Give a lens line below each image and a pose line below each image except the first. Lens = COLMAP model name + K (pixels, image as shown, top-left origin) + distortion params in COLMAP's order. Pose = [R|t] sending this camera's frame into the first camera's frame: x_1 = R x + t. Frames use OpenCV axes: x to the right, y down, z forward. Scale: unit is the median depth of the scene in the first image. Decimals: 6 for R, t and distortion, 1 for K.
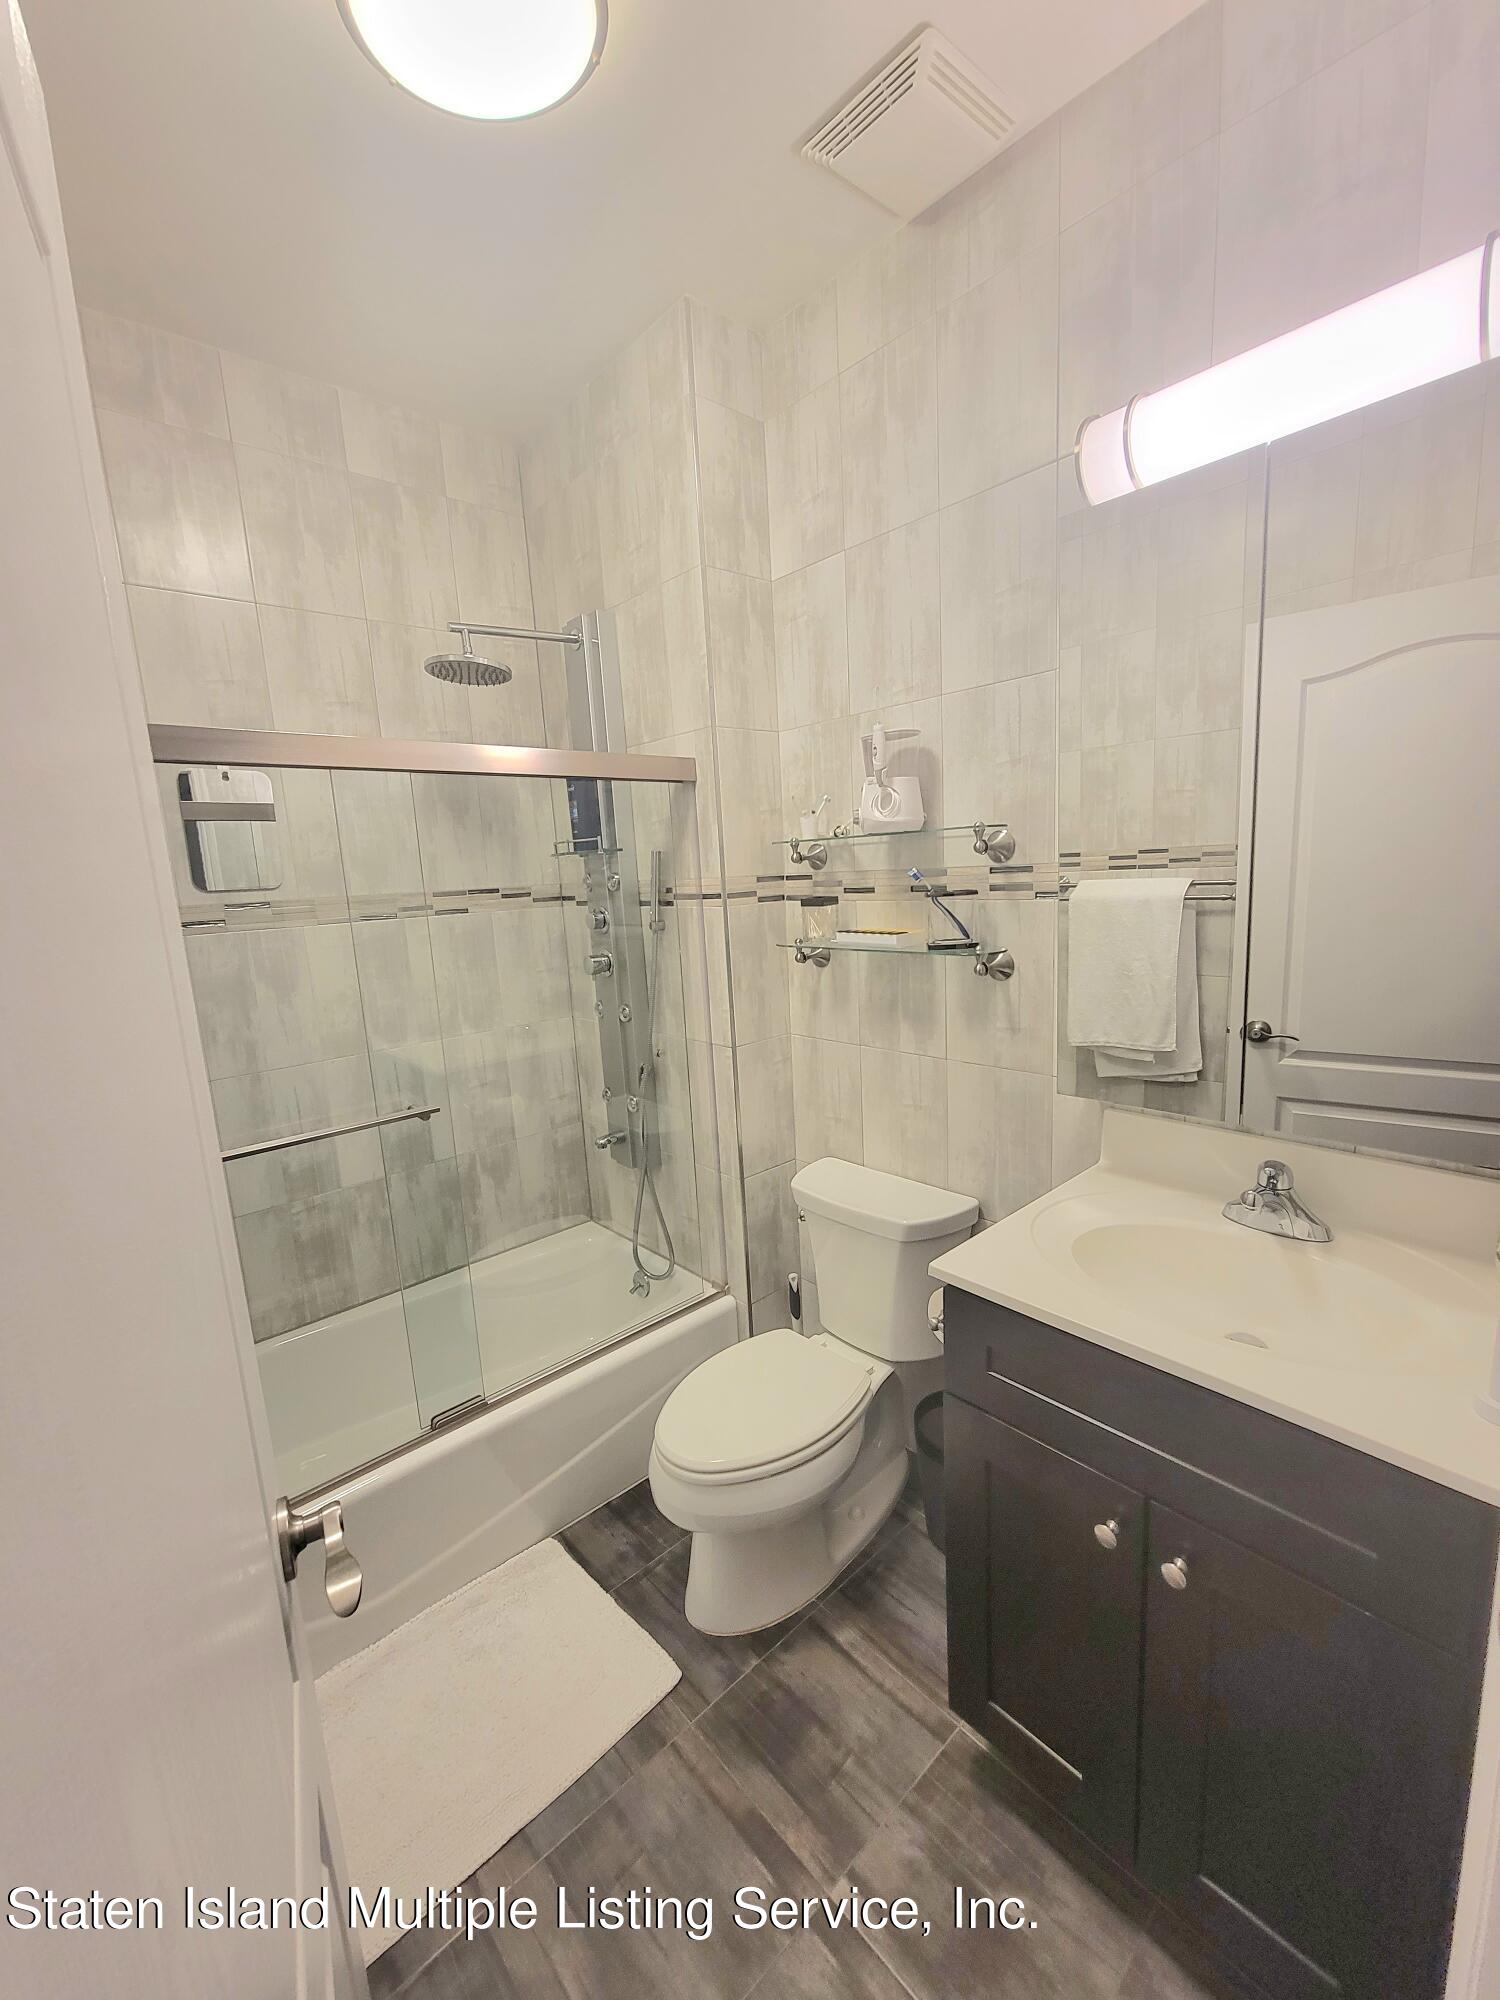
lens RADIAL K [[815.1, 0, 745.2], [0, 815.1, 1003.9], [0, 0, 1]] dist [-0.003656, 0.000640]
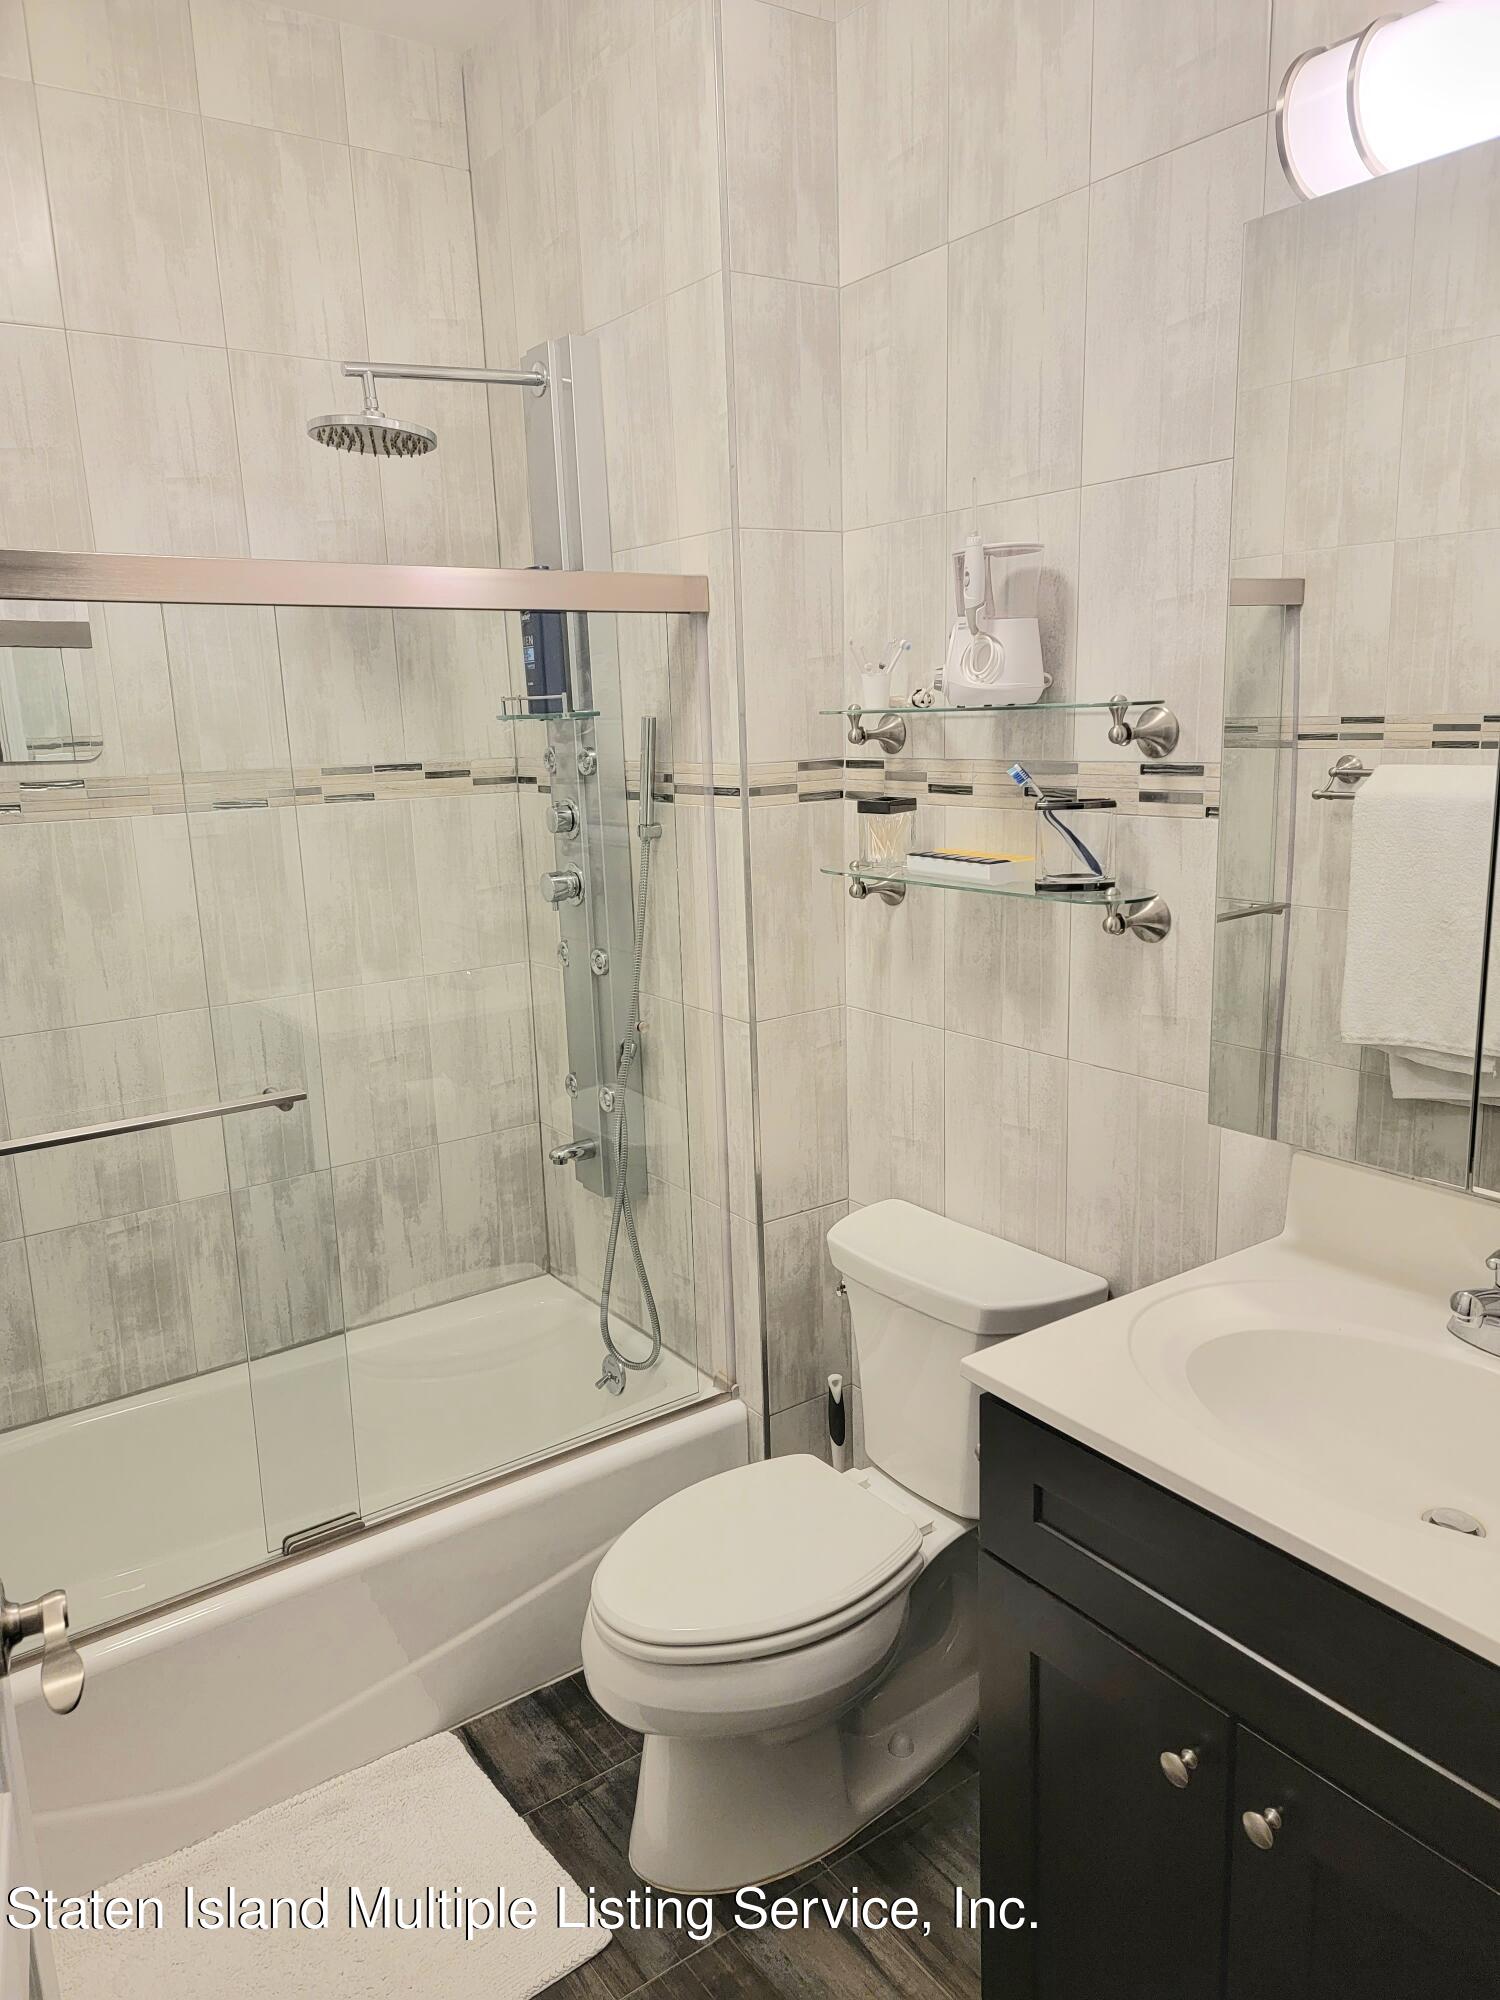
lens RADIAL K [[1386.1, 0, 709.4], [0, 1386.1, 990.0], [0, 0, 1]] dist [0.078601, -0.053489]
pose [[0.991618, 0.043777, -0.121562, 0.089379], [-0.038554, 0.998243, 0.044996, -0.023248], [0.123318, -0.039933, 0.991563, -0.113761]]
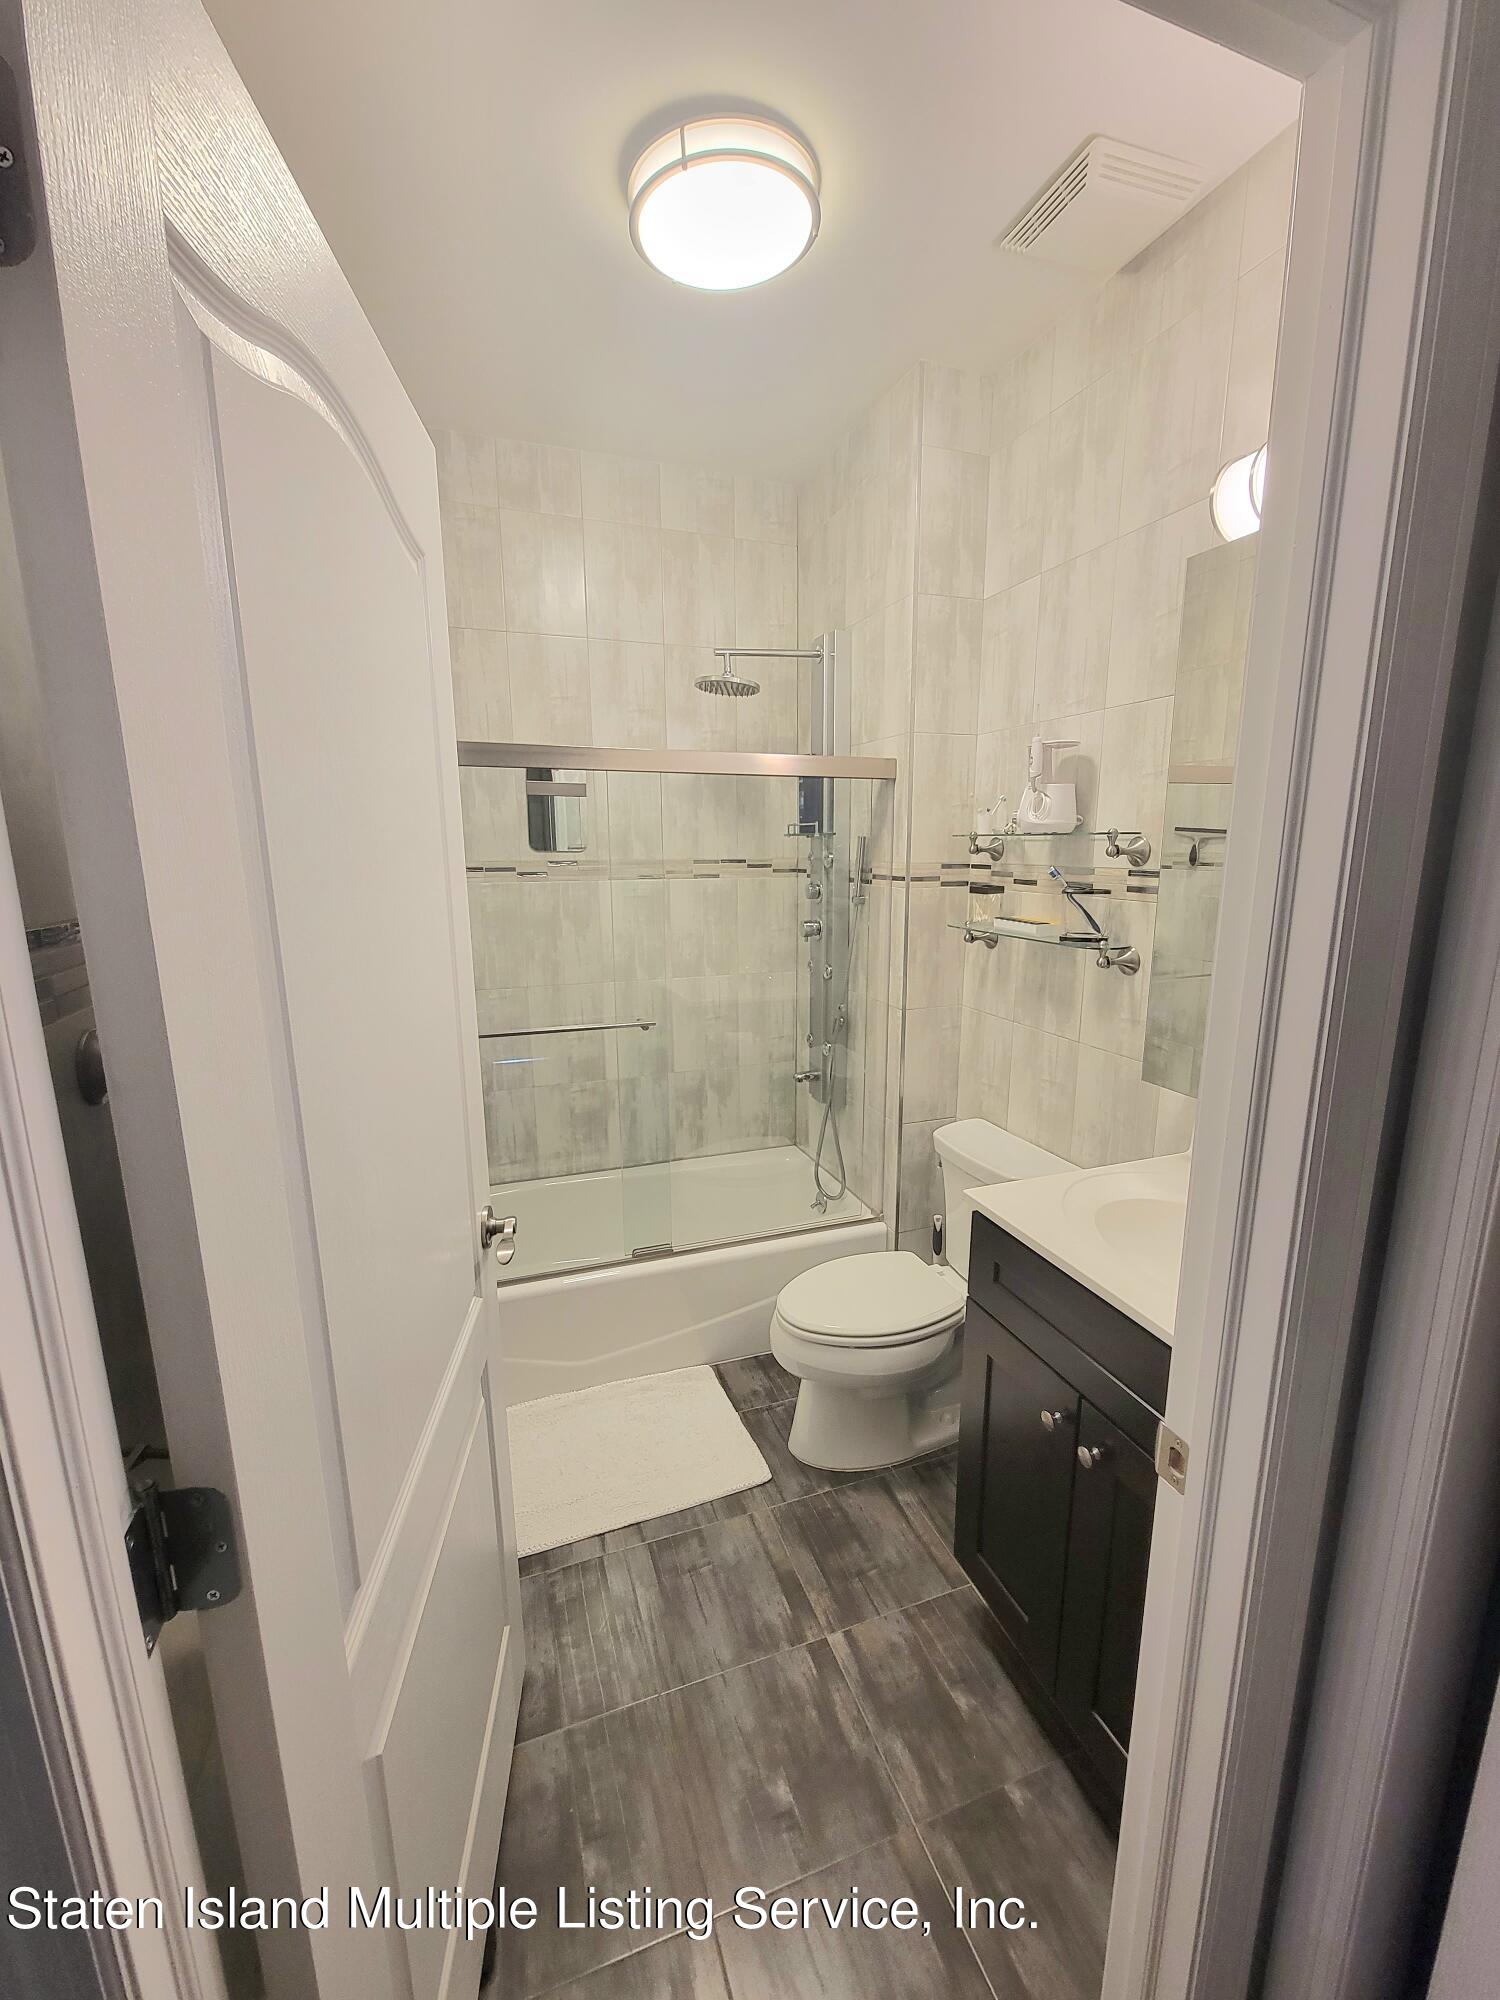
lens RADIAL K [[815.1, 0, 743.6], [0, 815.1, 1003.7], [0, 0, 1]] dist [-0.003656, 0.000640]
pose [[0.922208, 0.122945, -0.366628, 0.207755], [-0.108491, 0.992294, 0.059859, -0.000511], [0.371162, -0.015427, 0.928440, -0.168007]]
